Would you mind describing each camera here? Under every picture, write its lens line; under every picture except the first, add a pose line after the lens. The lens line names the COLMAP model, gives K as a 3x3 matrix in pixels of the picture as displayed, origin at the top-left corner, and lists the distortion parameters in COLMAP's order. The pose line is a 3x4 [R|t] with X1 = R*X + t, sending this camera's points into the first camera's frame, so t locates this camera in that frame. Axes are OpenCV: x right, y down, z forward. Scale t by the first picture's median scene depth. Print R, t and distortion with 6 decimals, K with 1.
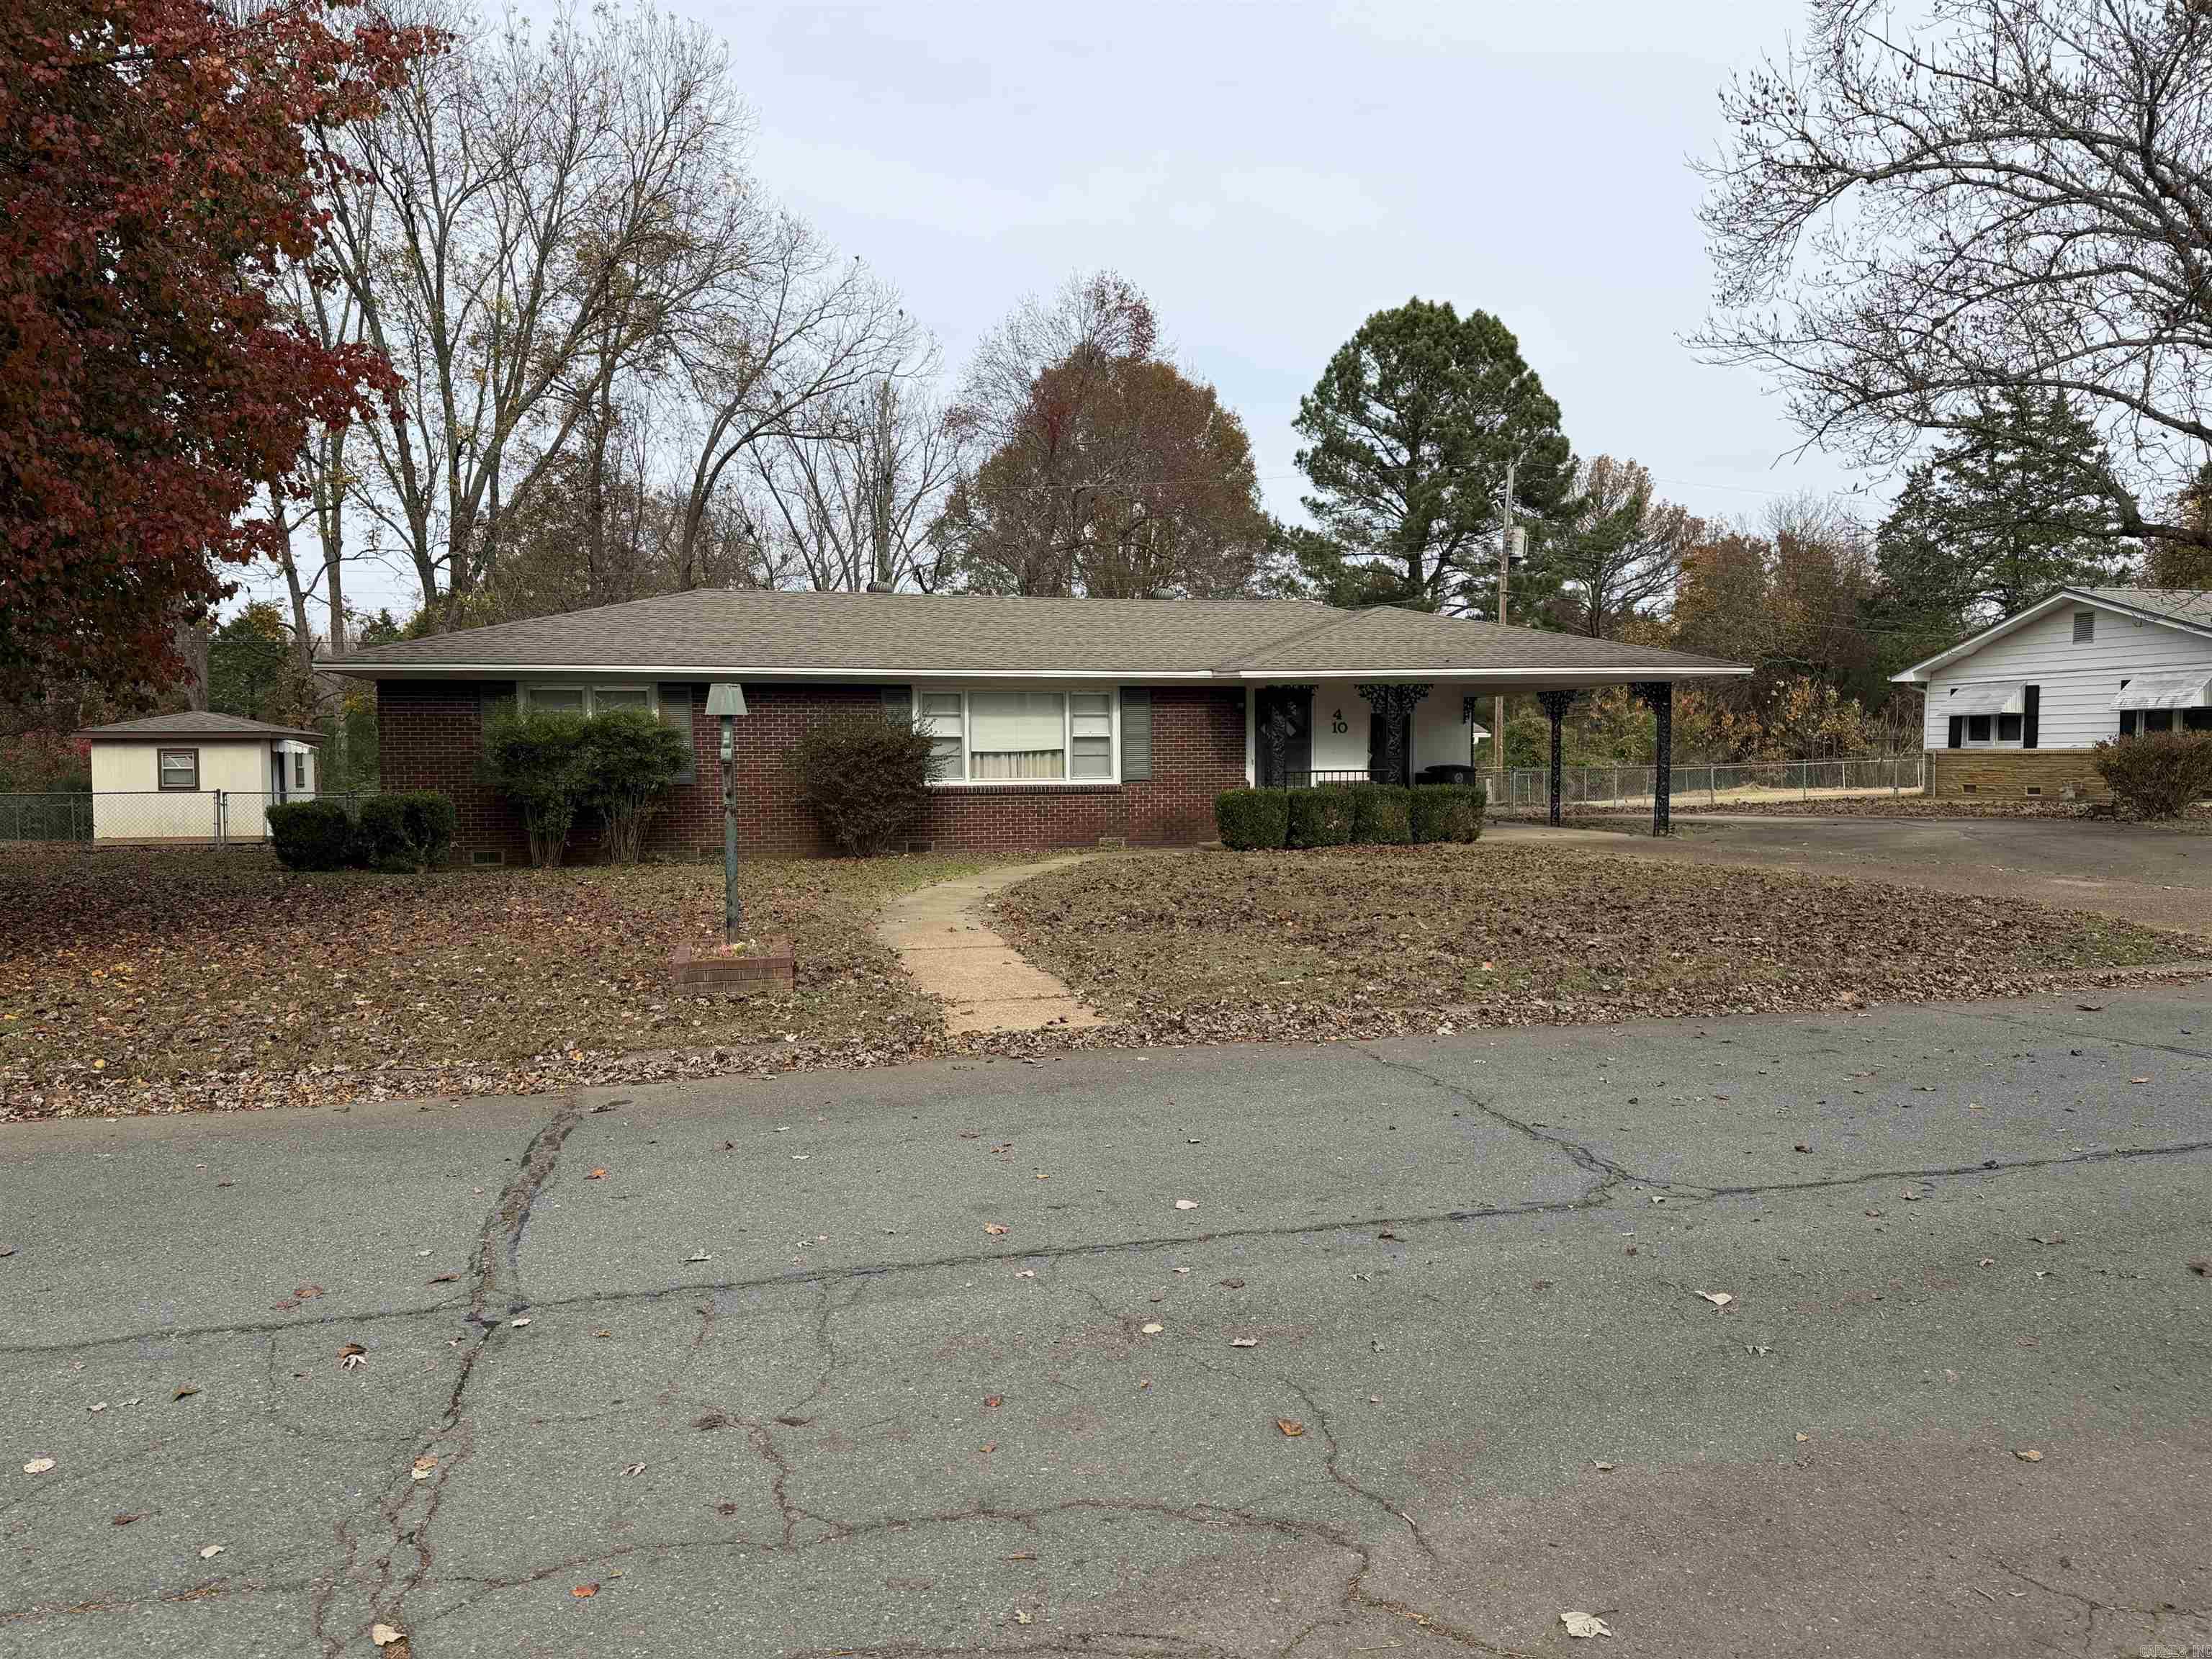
lens RADIAL K [[1558.0, 0, 1125.5], [0, 1558.0, 850.0], [0, 0, 1]] dist [0.050861, -0.049857]
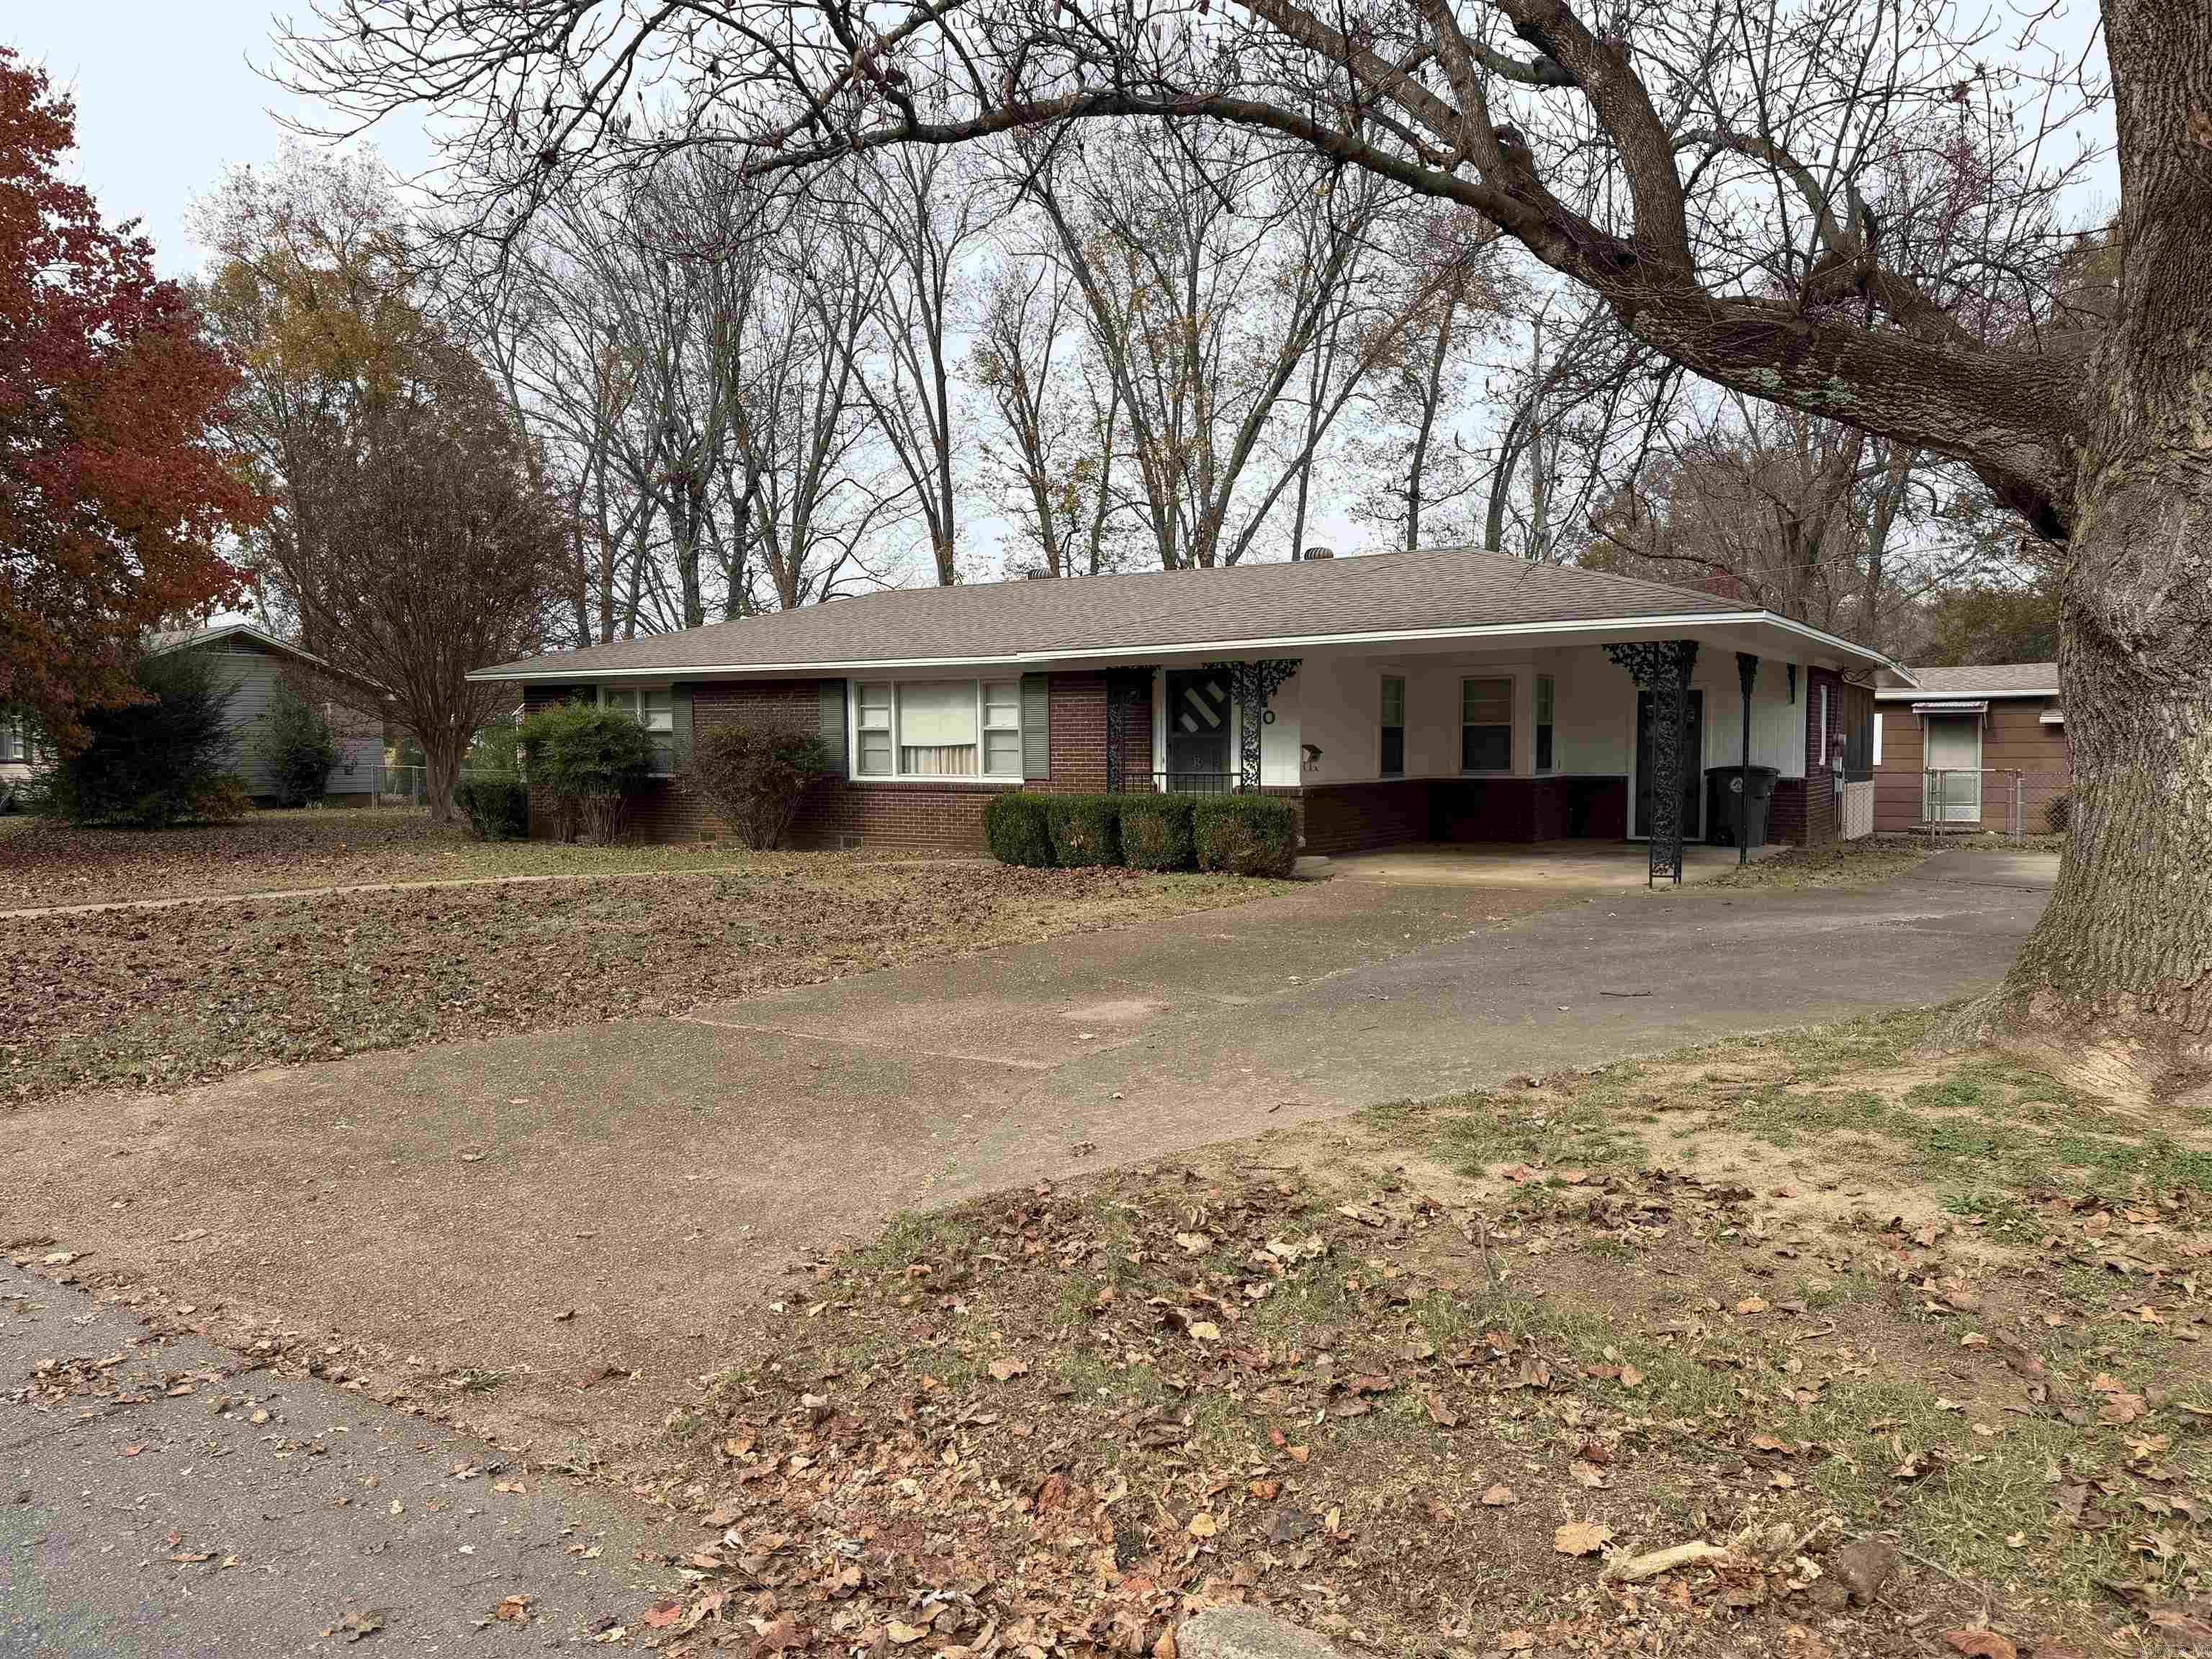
lens RADIAL K [[1558.0, 0, 1102.5], [0, 1558.0, 836.6], [0, 0, 1]] dist [0.050861, -0.049857]
pose [[0.676047, 0.048744, -0.735244, 0.277856], [-0.043849, 0.998703, 0.025891, -0.015140], [0.735552, 0.014736, 0.677308, 0.177047]]
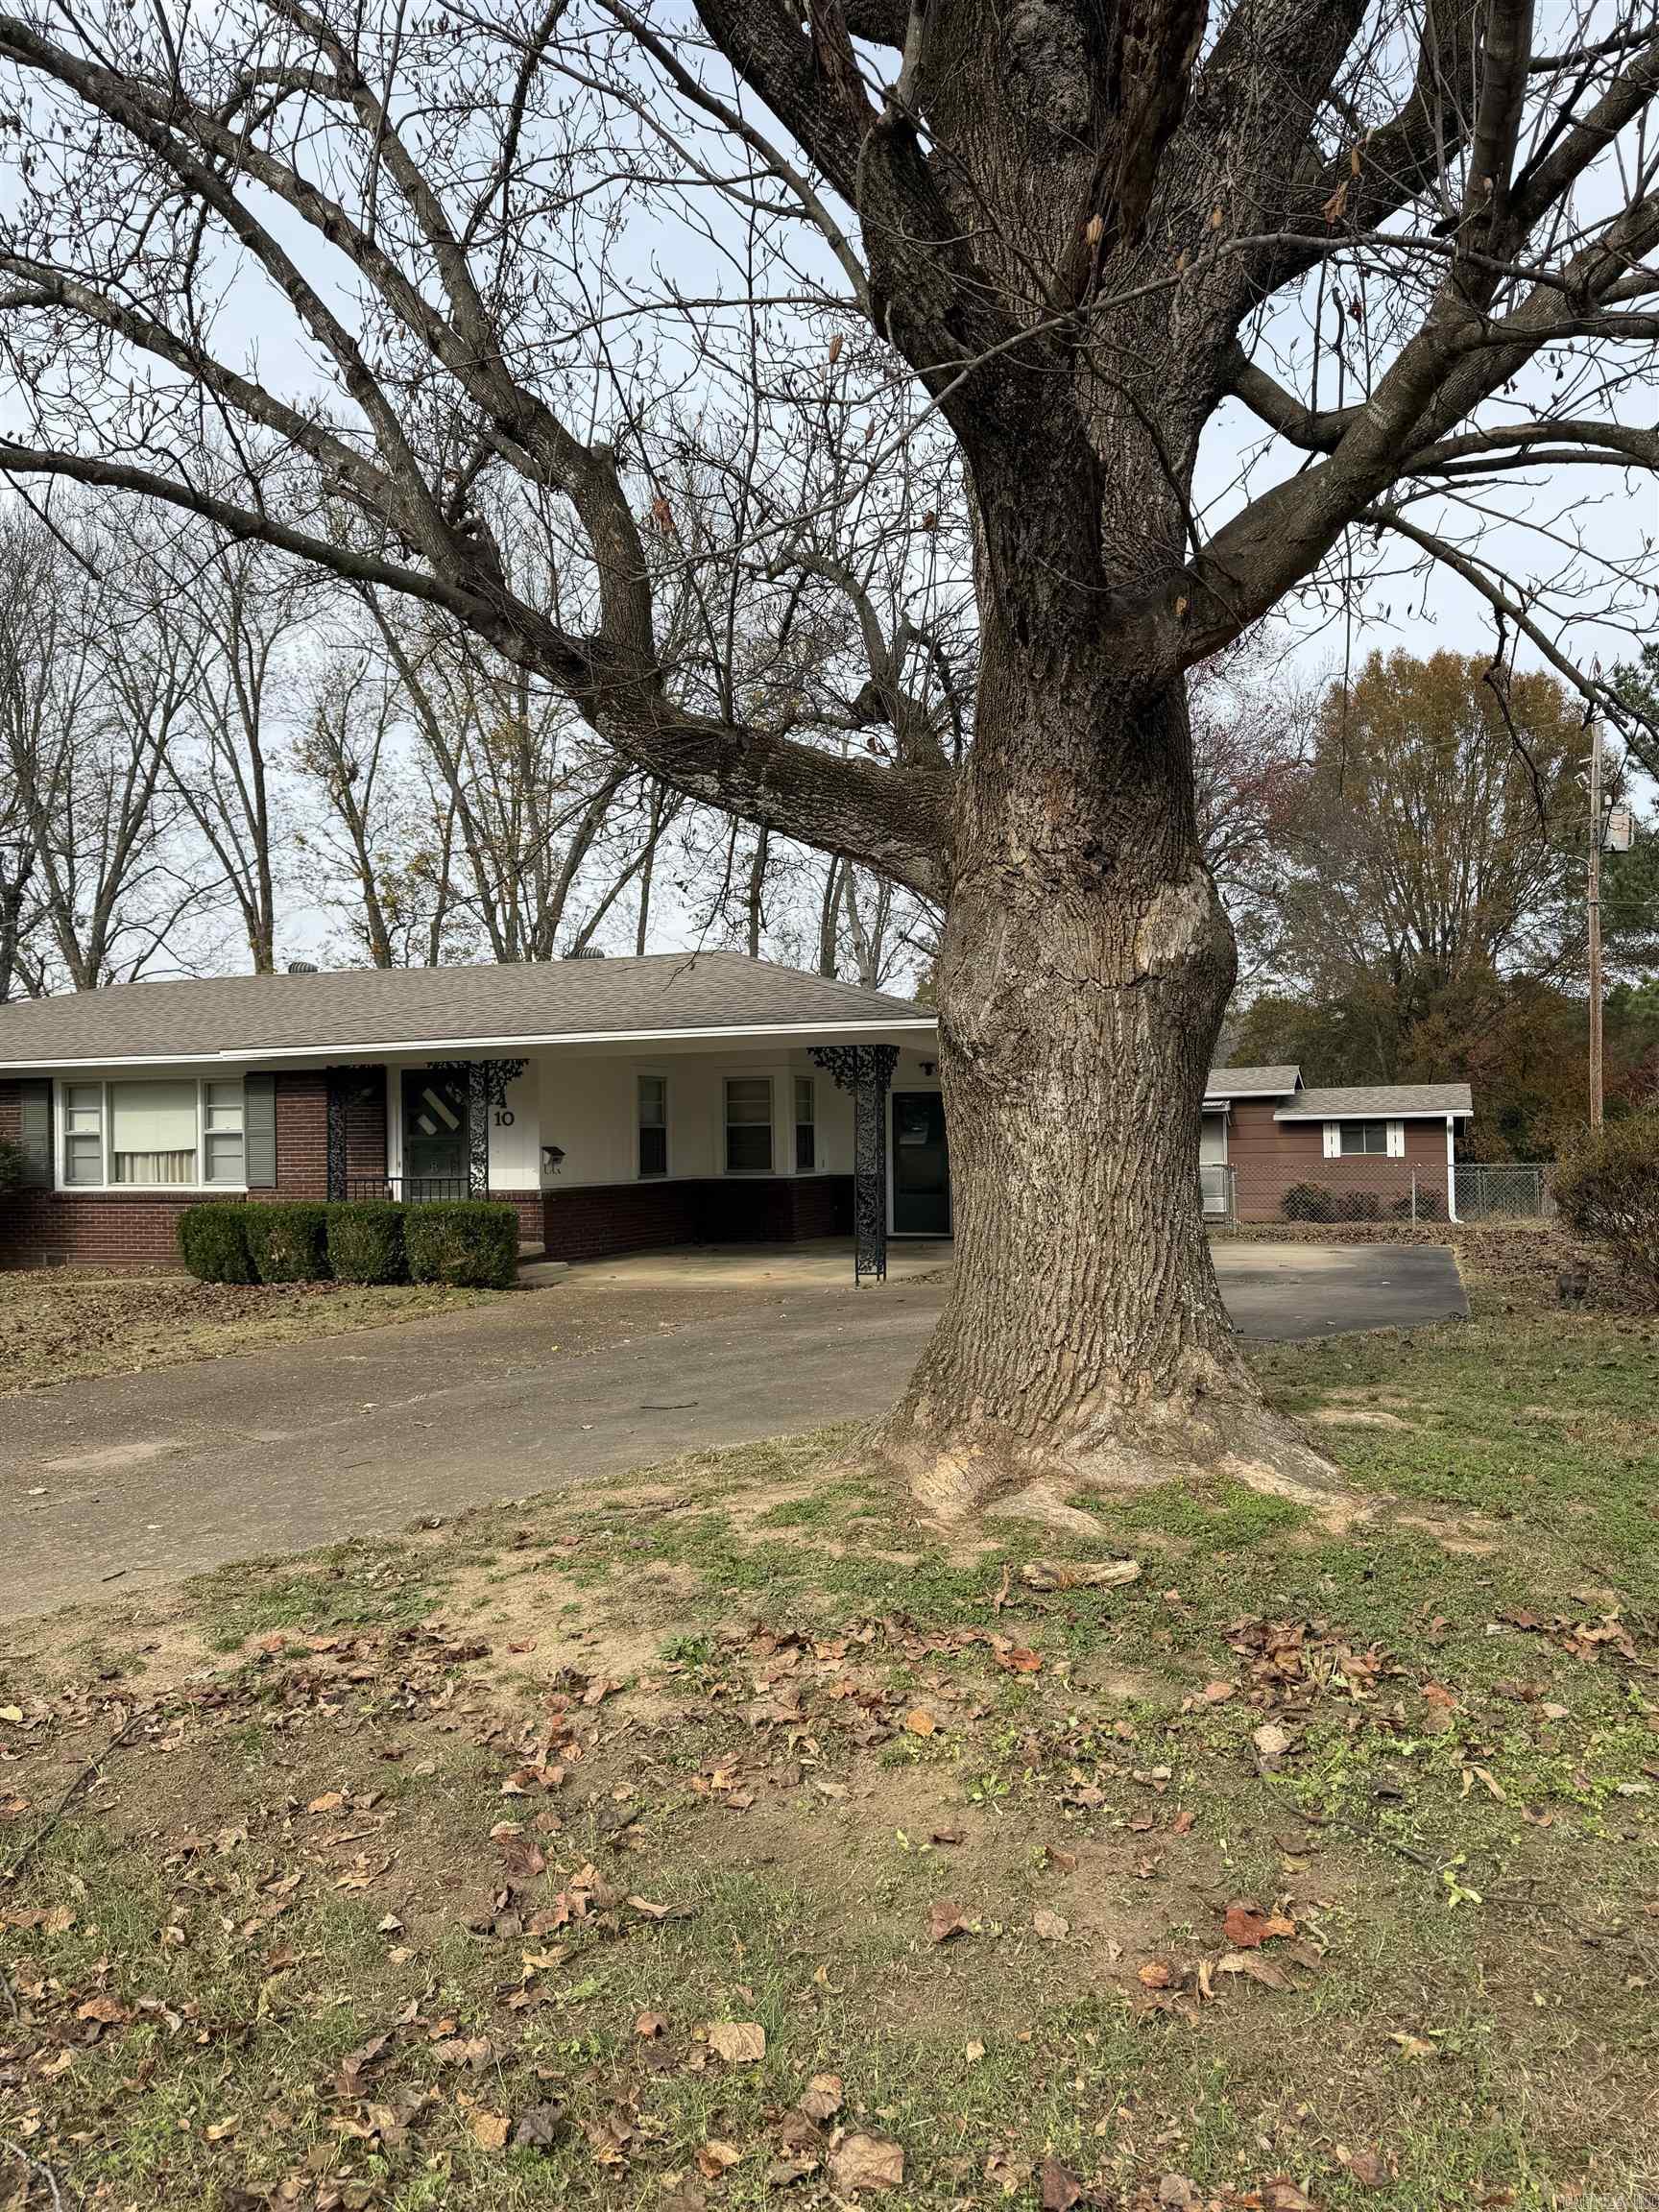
lens RADIAL K [[1558.0, 0, 841.8], [0, 1558.0, 1088.1], [0, 0, 1]] dist [0.050861, -0.049857]
pose [[0.818191, -0.021816, -0.574532, 0.297922], [-0.026677, 0.996763, -0.075839, -0.017198], [0.574327, 0.077378, 0.814961, 0.204212]]
